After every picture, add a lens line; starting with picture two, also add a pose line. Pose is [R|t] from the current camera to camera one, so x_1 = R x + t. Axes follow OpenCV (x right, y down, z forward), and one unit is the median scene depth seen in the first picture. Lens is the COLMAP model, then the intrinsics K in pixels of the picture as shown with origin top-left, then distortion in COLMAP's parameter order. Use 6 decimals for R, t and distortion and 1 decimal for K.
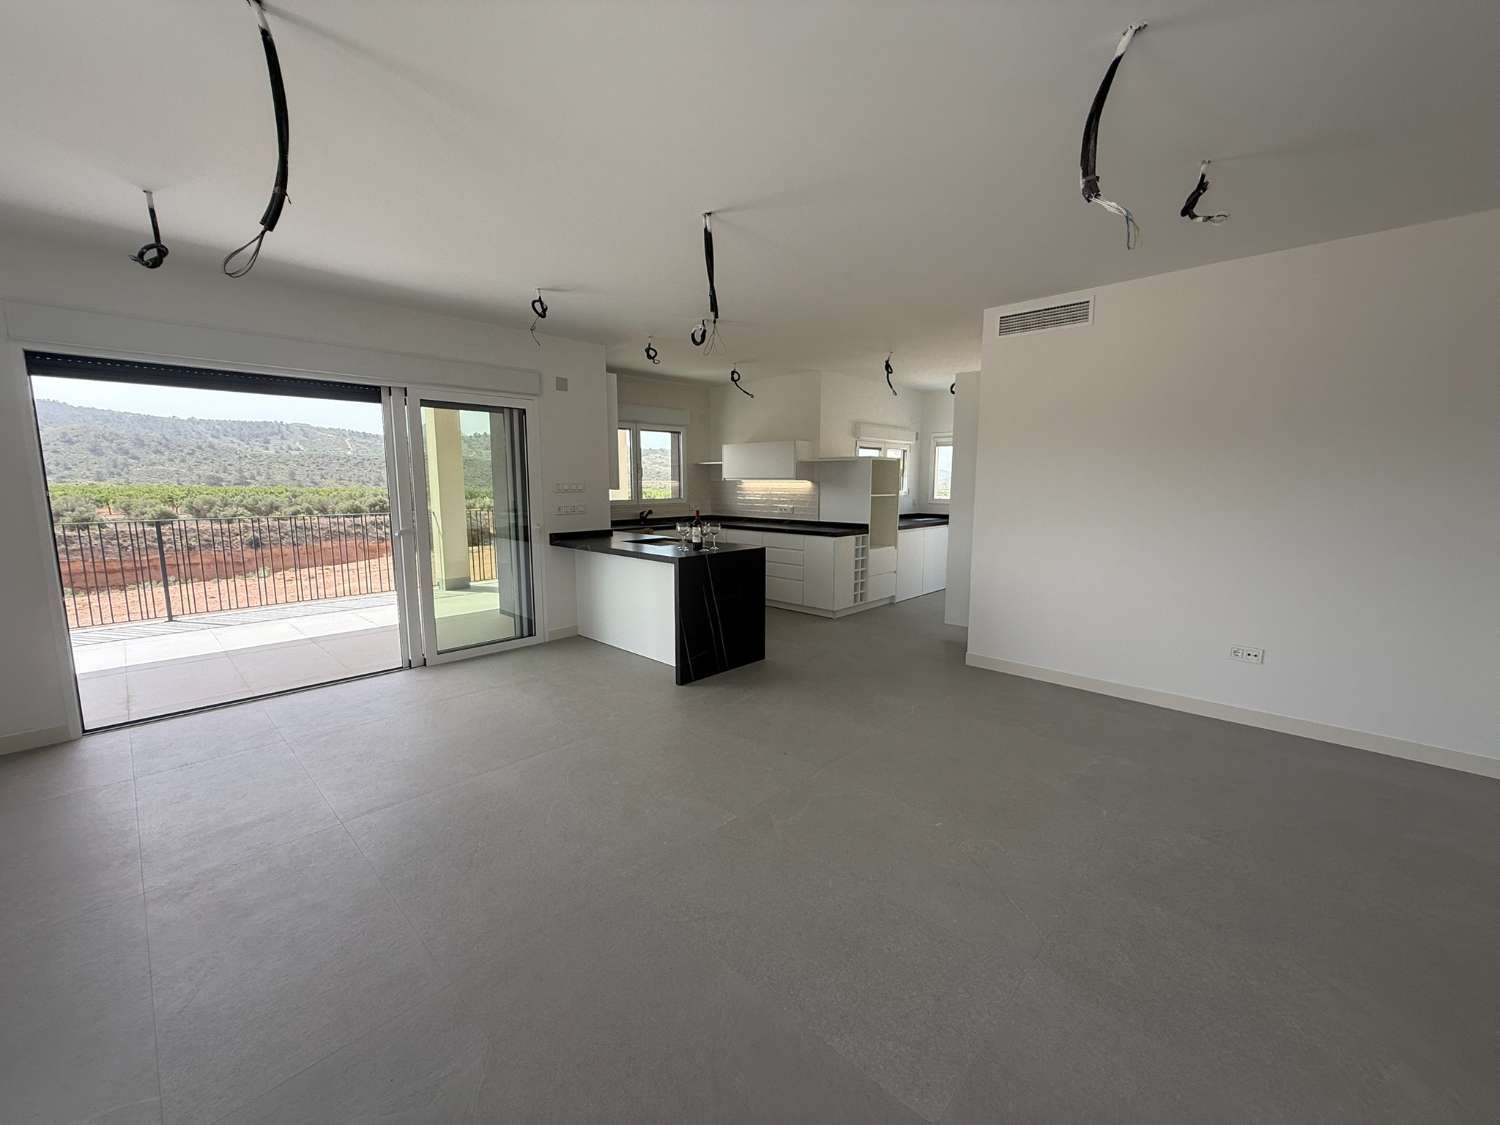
lens RADIAL K [[598.0, 0, 753.8], [0, 598.0, 563.8], [0, 0, 1]] dist [-0.000086, 0.000785]
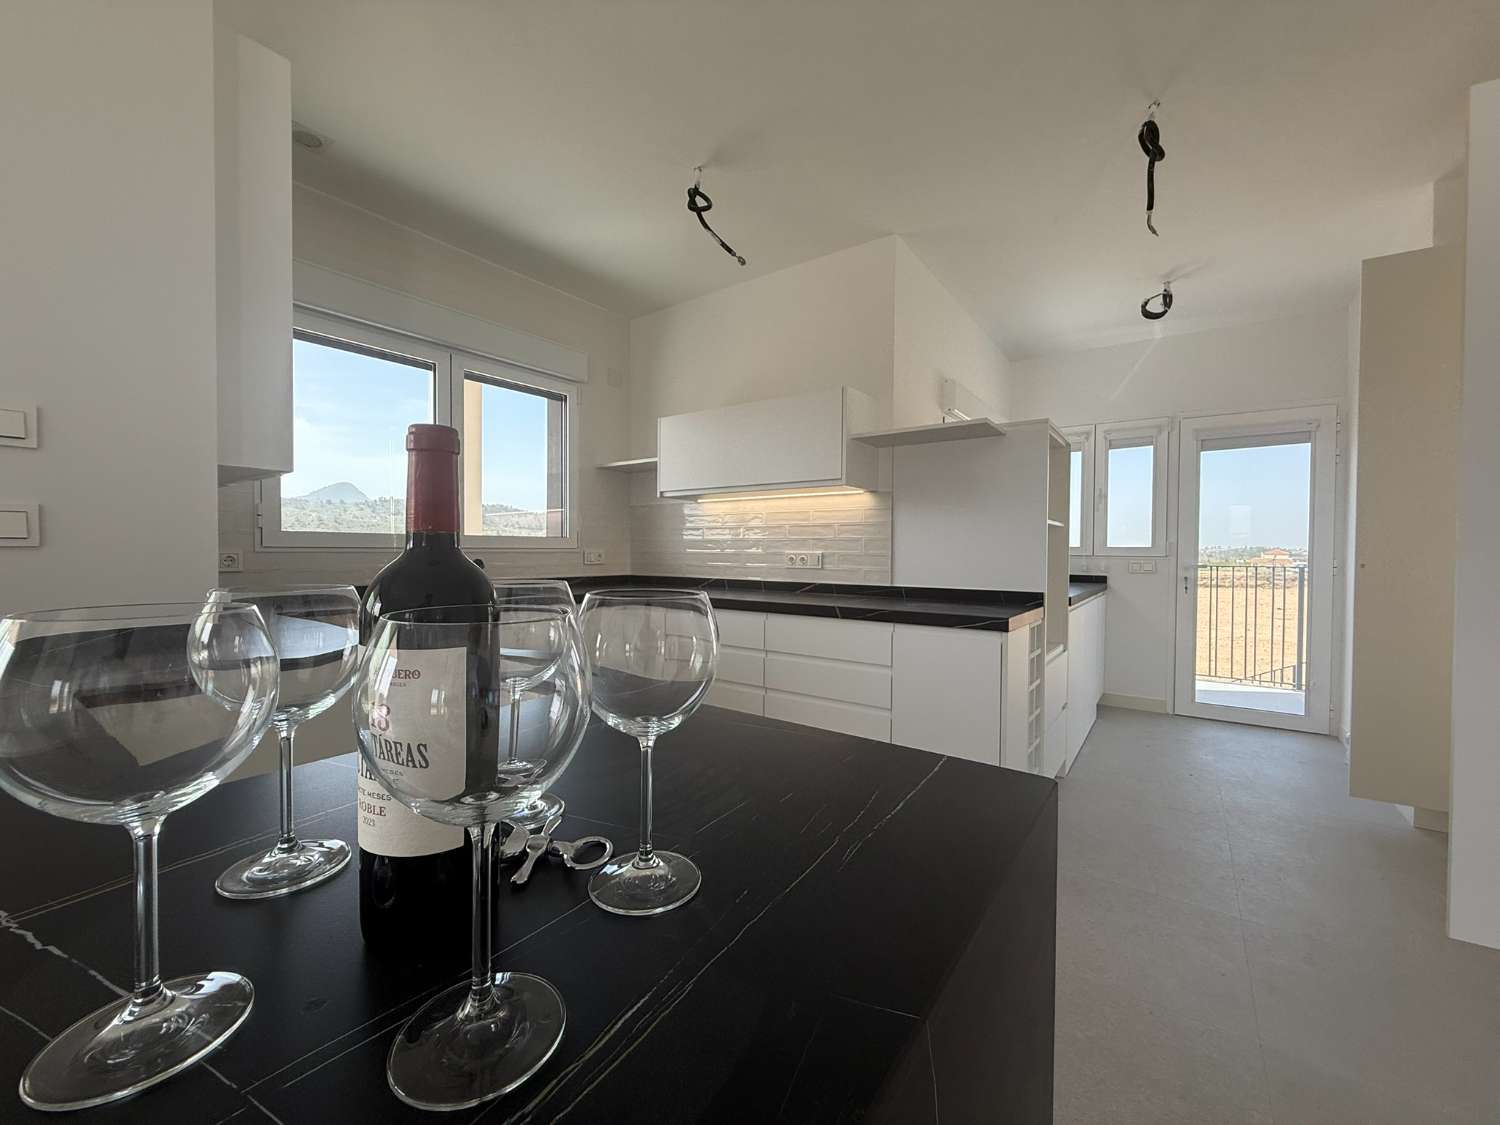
lens RADIAL K [[598.0, 0, 748.1], [0, 598.0, 562.4], [0, 0, 1]] dist [-0.000086, 0.000785]
pose [[0.993269, 0.005609, 0.115692, -0.037863], [0.008204, 0.992912, -0.118573, -0.037785], [-0.115537, 0.118724, 0.986182, 0.578933]]
